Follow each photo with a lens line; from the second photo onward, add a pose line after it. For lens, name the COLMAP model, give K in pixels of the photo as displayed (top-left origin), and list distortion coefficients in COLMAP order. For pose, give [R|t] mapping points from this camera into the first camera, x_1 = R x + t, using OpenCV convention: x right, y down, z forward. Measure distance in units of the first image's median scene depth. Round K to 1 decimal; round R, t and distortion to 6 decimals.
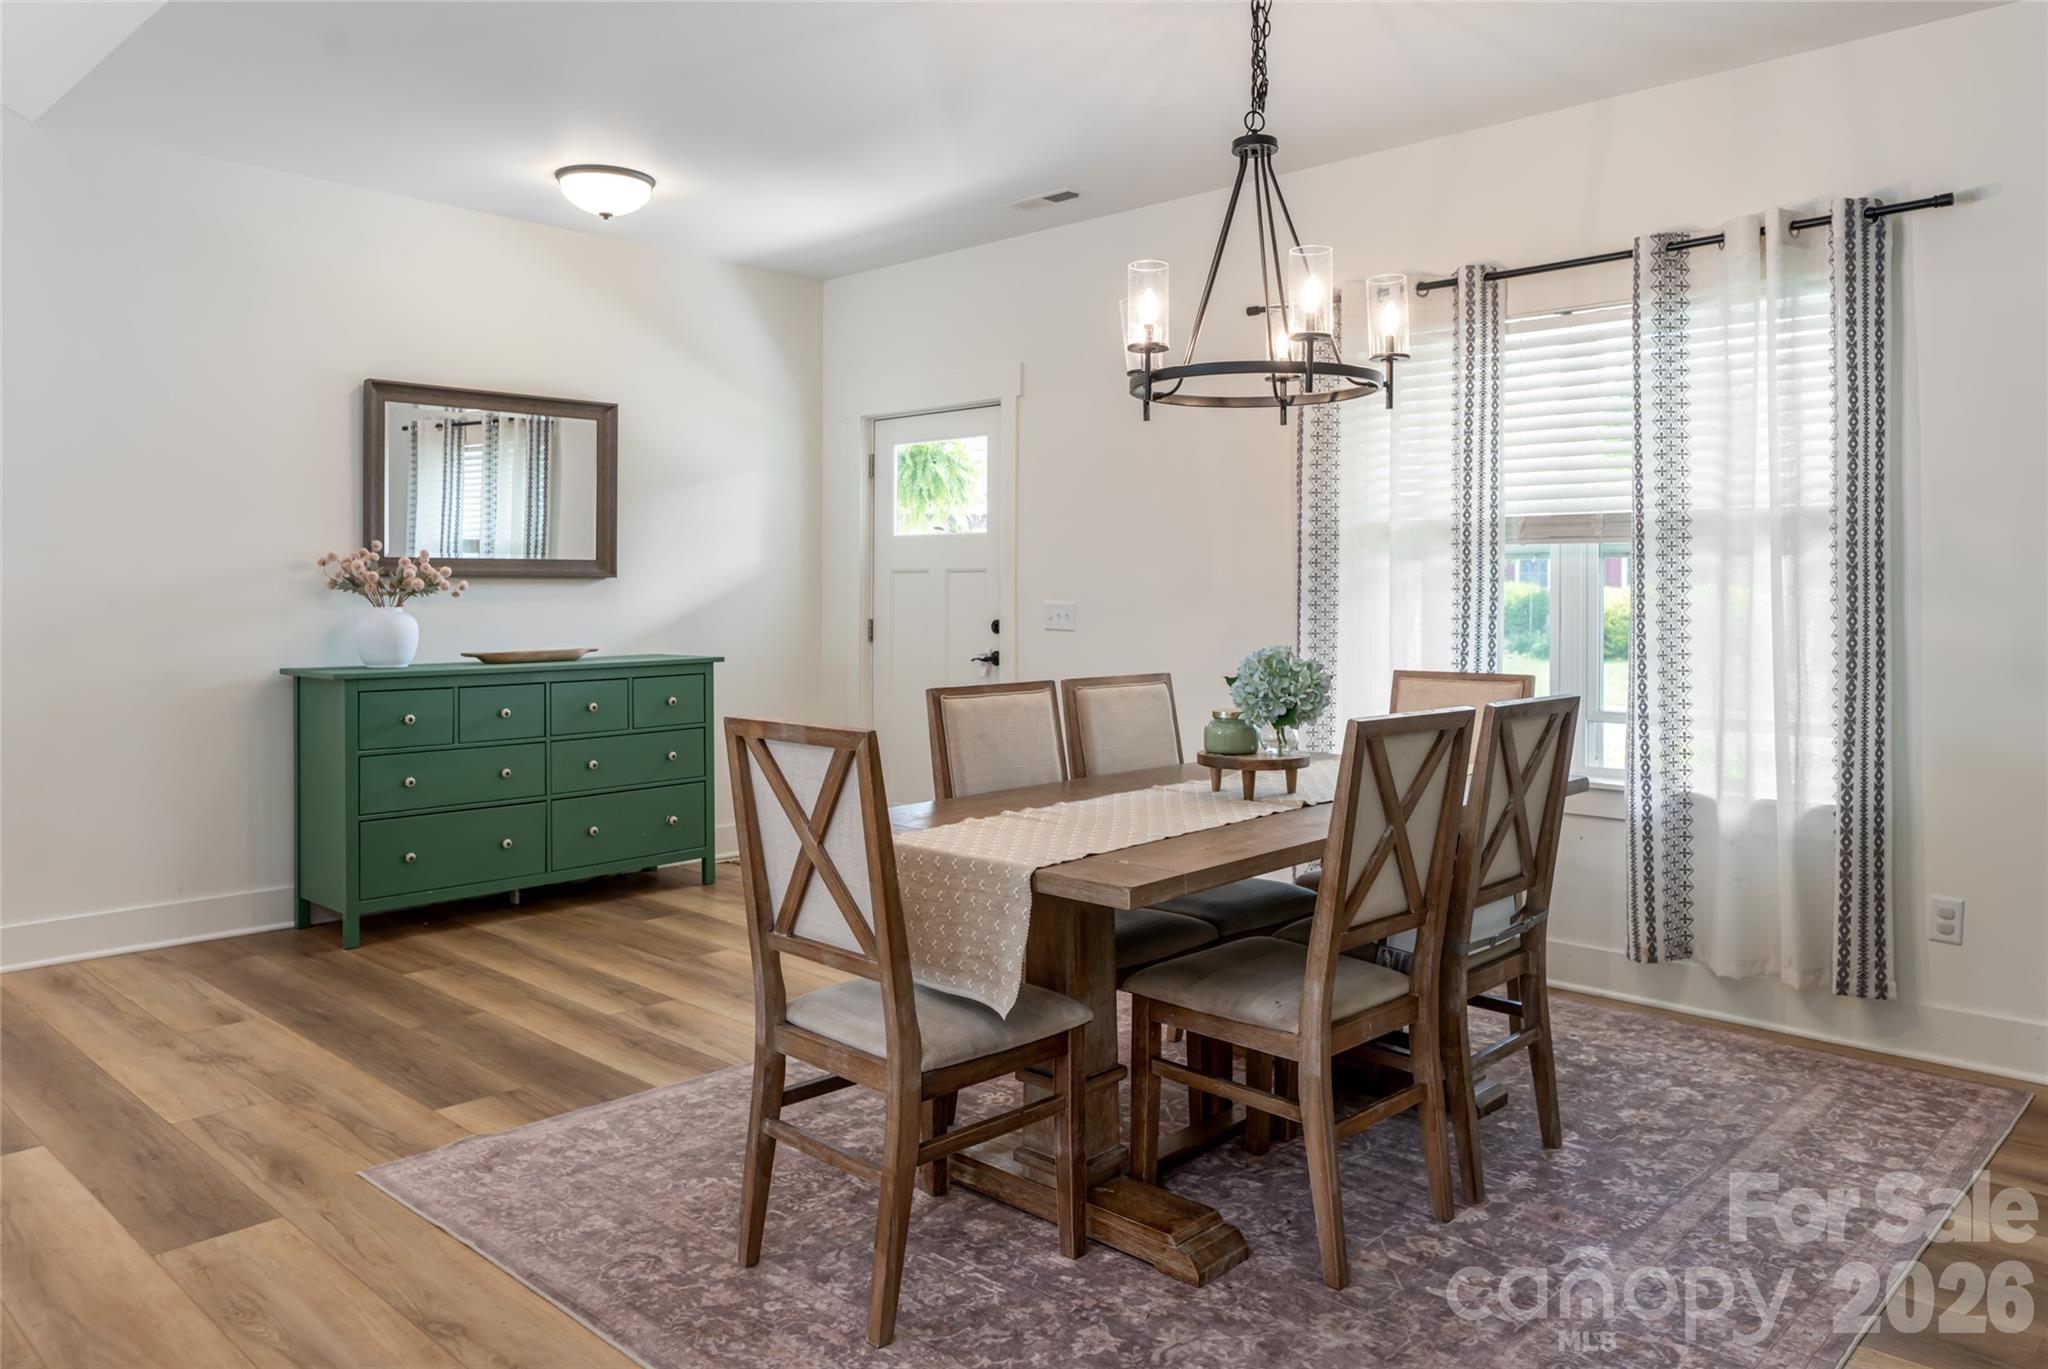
lens RADIAL K [[1397.8, 0, 957.5], [0, 1397.8, 582.4], [0, 0, 1]] dist [-0.004025, -0.004876]
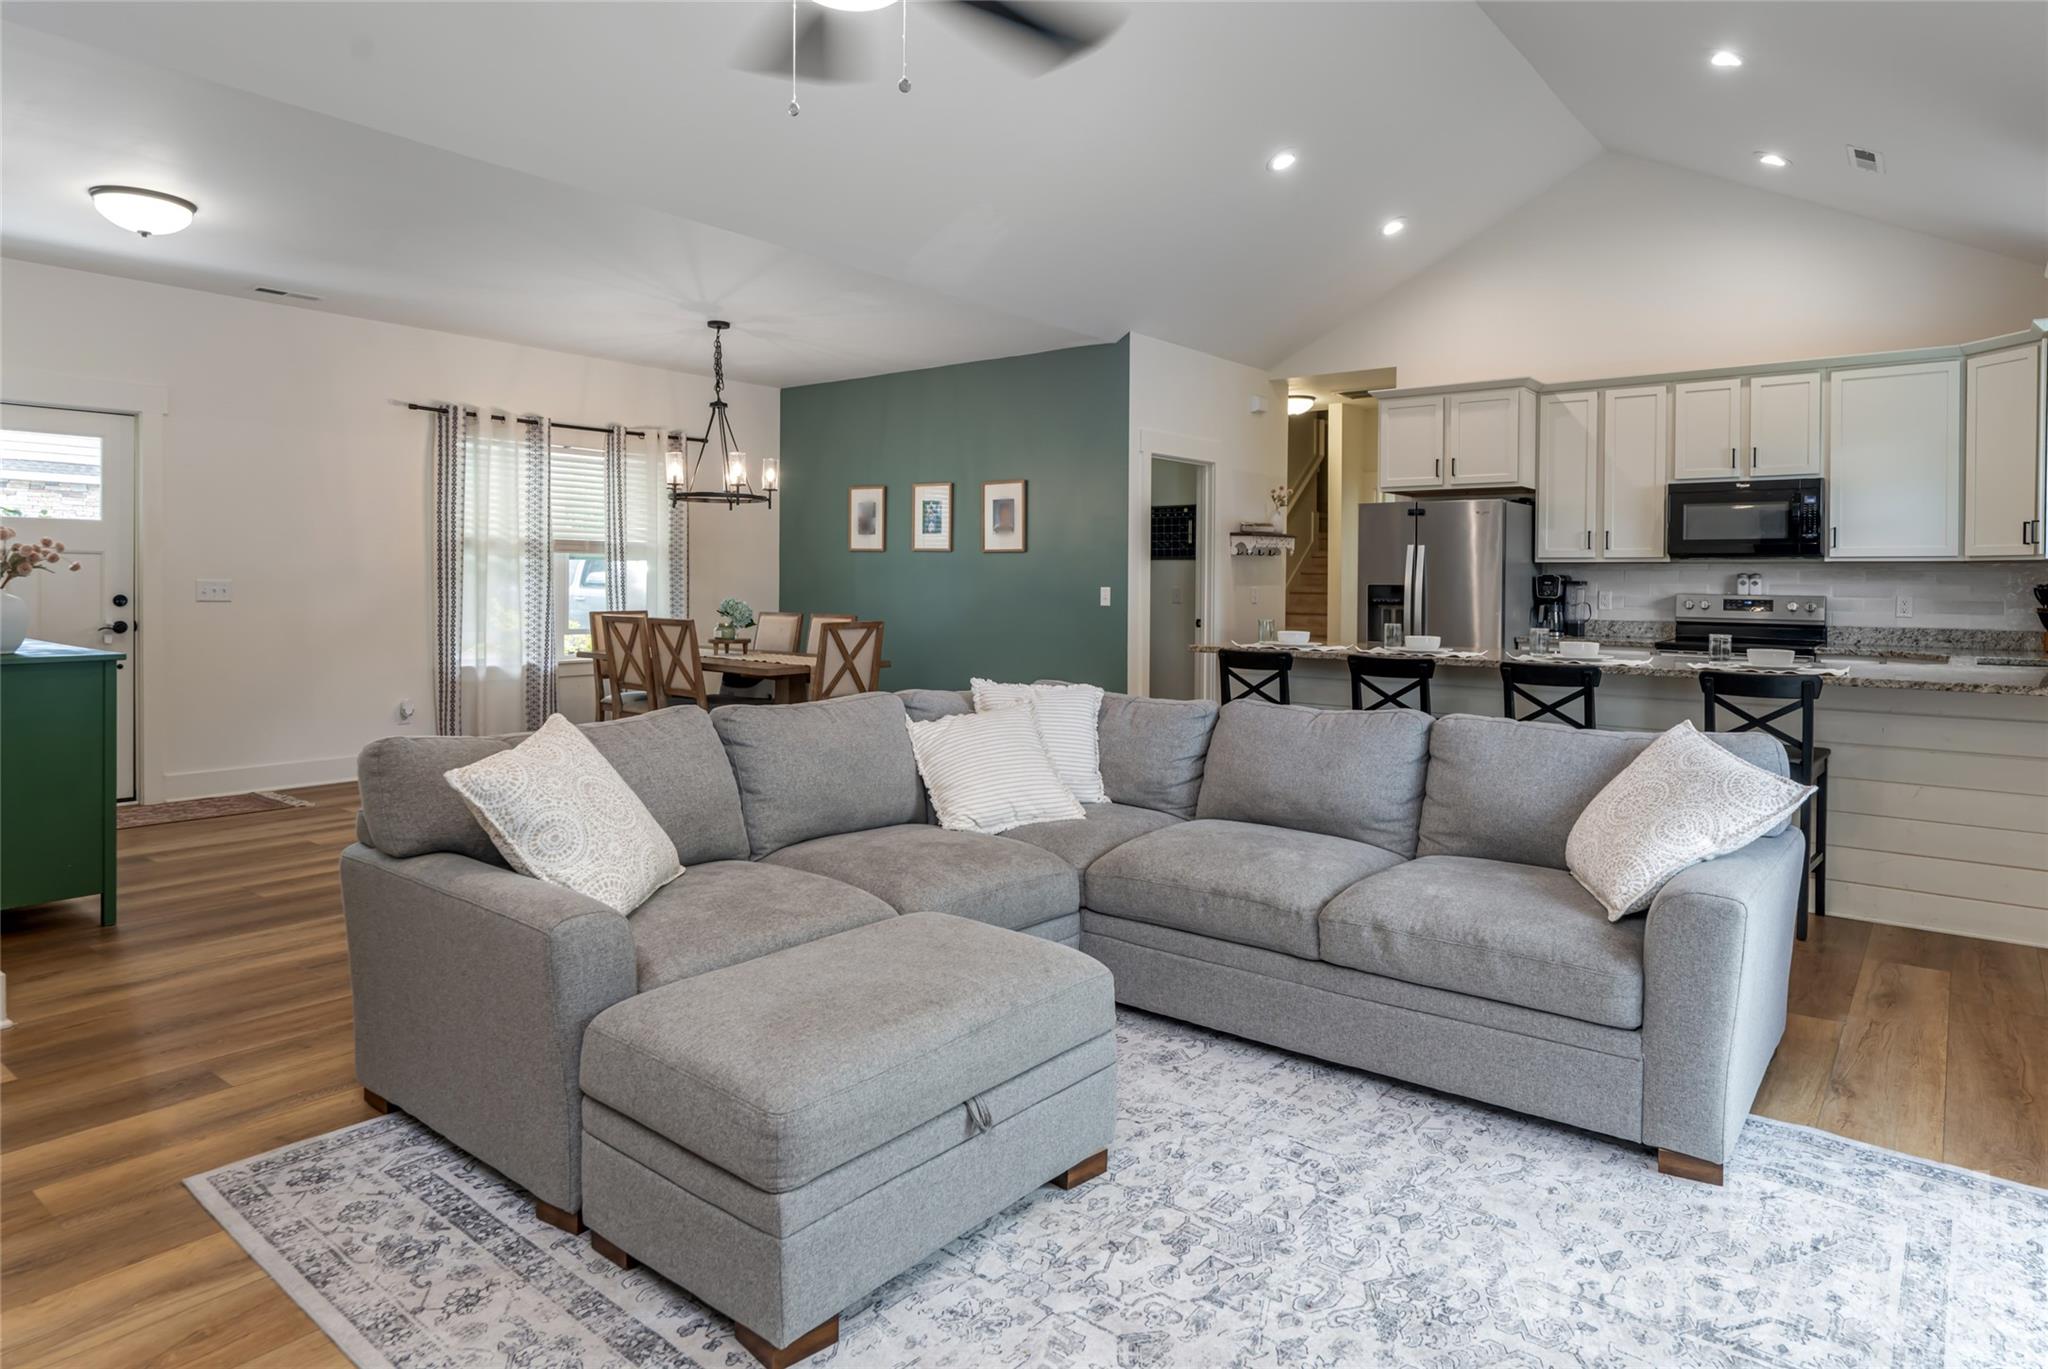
lens RADIAL K [[1223.5, 0, 1005.8], [0, 1223.5, 589.0], [0, 0, 1]] dist [-0.004764, 0.003899]
pose [[-0.074063, -0.010007, 0.997203, -1.493316], [-0.017753, 0.999804, 0.008715, -0.000987], [-0.997096, -0.017058, -0.074226, 0.453854]]
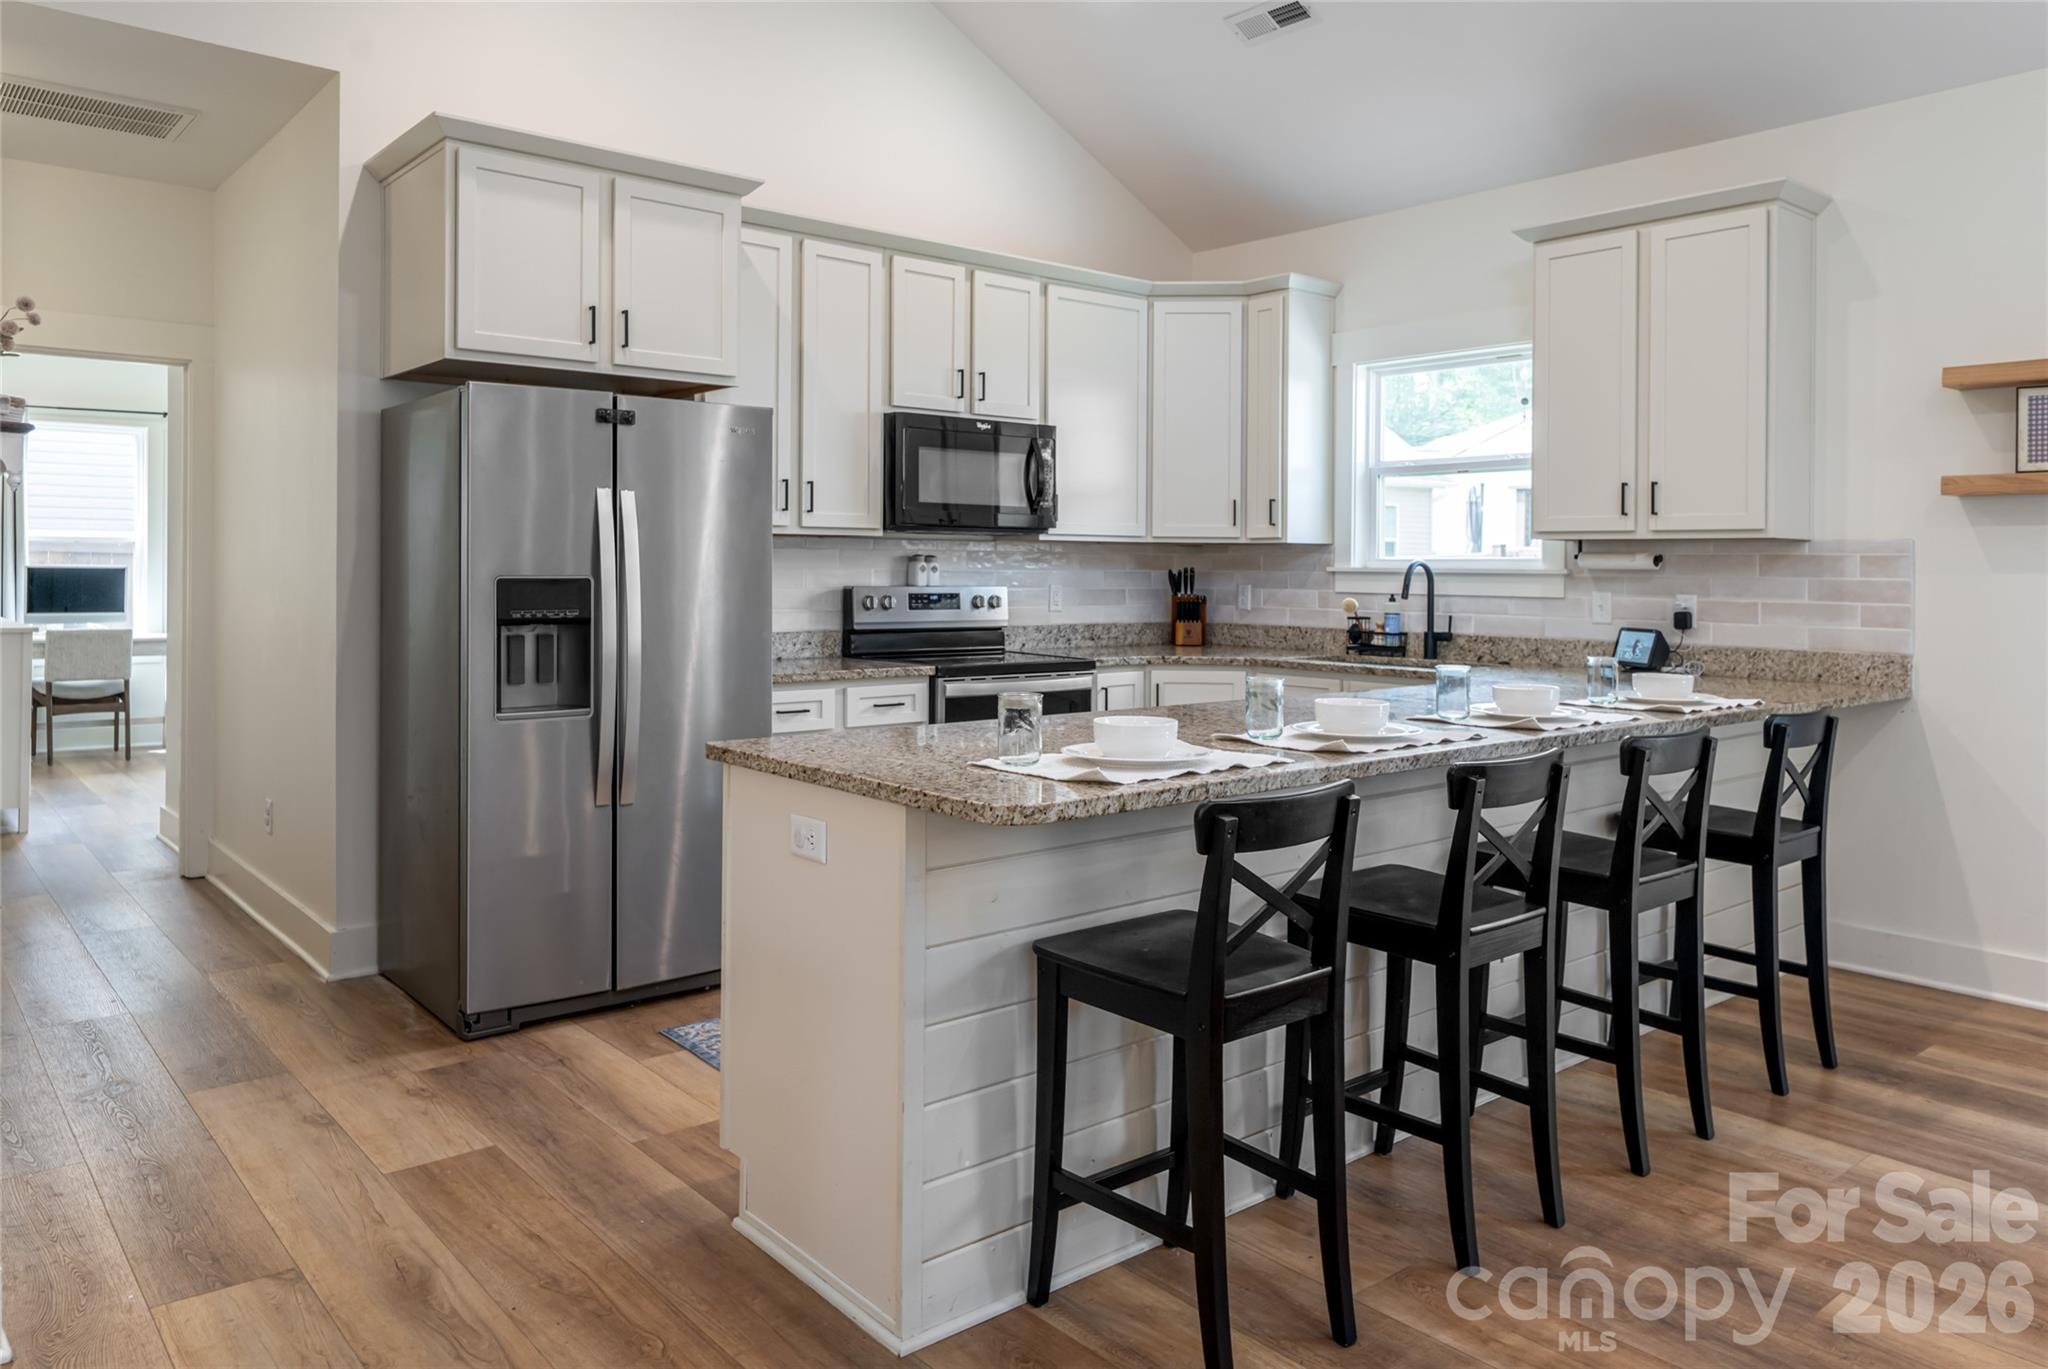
lens RADIAL K [[1397.8, 0, 1004.8], [0, 1397.8, 572.1], [0, 0, 1]] dist [-0.004025, -0.004876]
pose [[-0.993530, -0.011607, 0.112971, -0.228743], [-0.012020, 0.999923, -0.002979, -0.006218], [-0.112928, -0.004317, -0.993594, 0.592544]]
